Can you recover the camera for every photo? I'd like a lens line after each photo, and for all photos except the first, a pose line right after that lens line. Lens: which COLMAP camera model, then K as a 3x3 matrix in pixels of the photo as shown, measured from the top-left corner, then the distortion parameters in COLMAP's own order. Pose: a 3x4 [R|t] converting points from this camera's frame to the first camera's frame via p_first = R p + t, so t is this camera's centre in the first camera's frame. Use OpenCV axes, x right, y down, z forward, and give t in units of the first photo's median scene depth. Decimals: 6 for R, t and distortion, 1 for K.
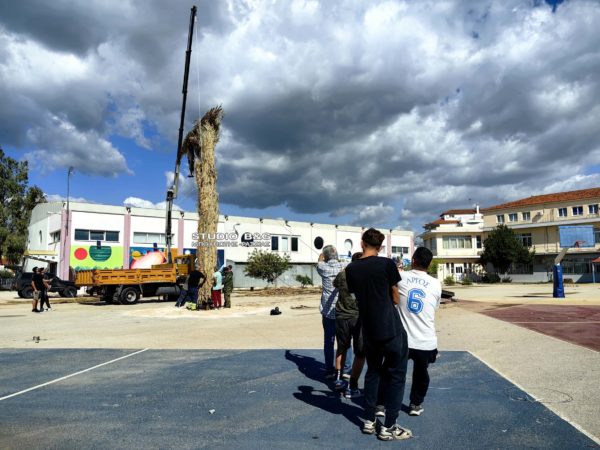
lens RADIAL K [[472.7, 0, 298.8], [0, 472.7, 224.4], [0, 0, 1]] dist [0.073246, -0.091910]
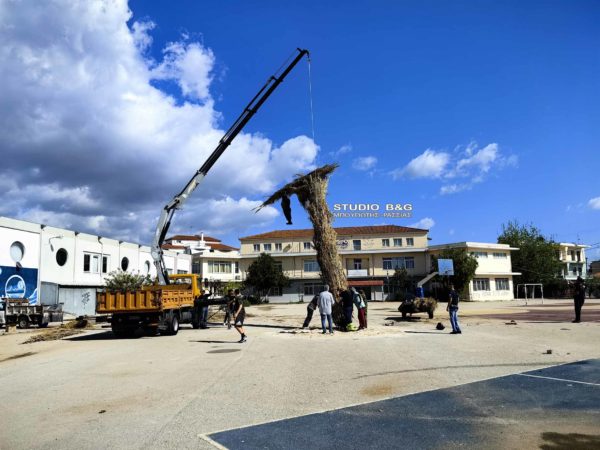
lens RADIAL K [[472.7, 0, 306.2], [0, 472.7, 230.9], [0, 0, 1]] dist [0.073246, -0.091910]
pose [[0.732428, 0.081827, 0.675909, -0.278079], [-0.055748, 0.996626, -0.060243, 0.010829], [-0.678558, 0.006443, 0.734518, 0.096708]]
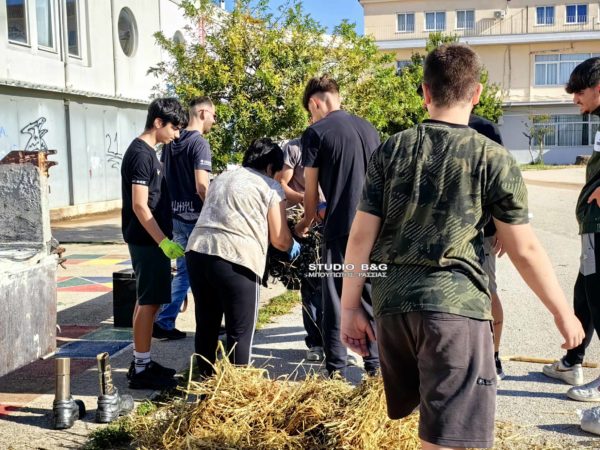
lens RADIAL K [[838.5, 0, 298.7], [0, 838.5, 226.4], [0, 0, 1]] dist [0.027283, 0.000000]
pose [[0.769351, -0.061719, 0.635838, -0.167476], [-0.060510, 0.983806, 0.168711, 0.052601], [-0.635954, -0.168273, 0.753158, 0.487237]]
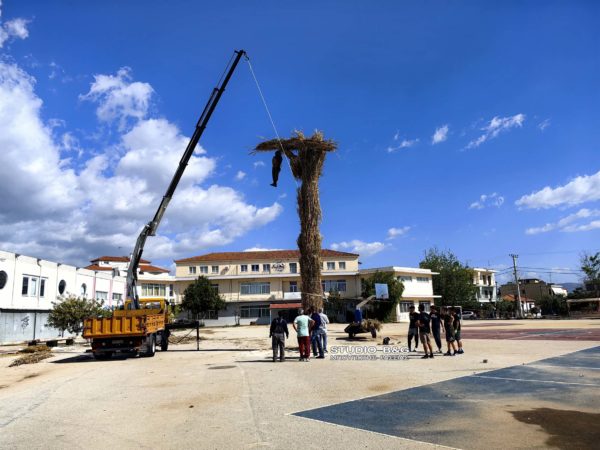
lens RADIAL K [[472.7, 0, 305.8], [0, 472.7, 207.3], [0, 0, 1]] dist [0.073246, -0.091910]
pose [[0.616426, 0.165429, 0.769839, -0.332942], [-0.060880, 0.984768, -0.162866, 0.009625], [-0.785055, 0.053527, 0.617108, 0.087884]]
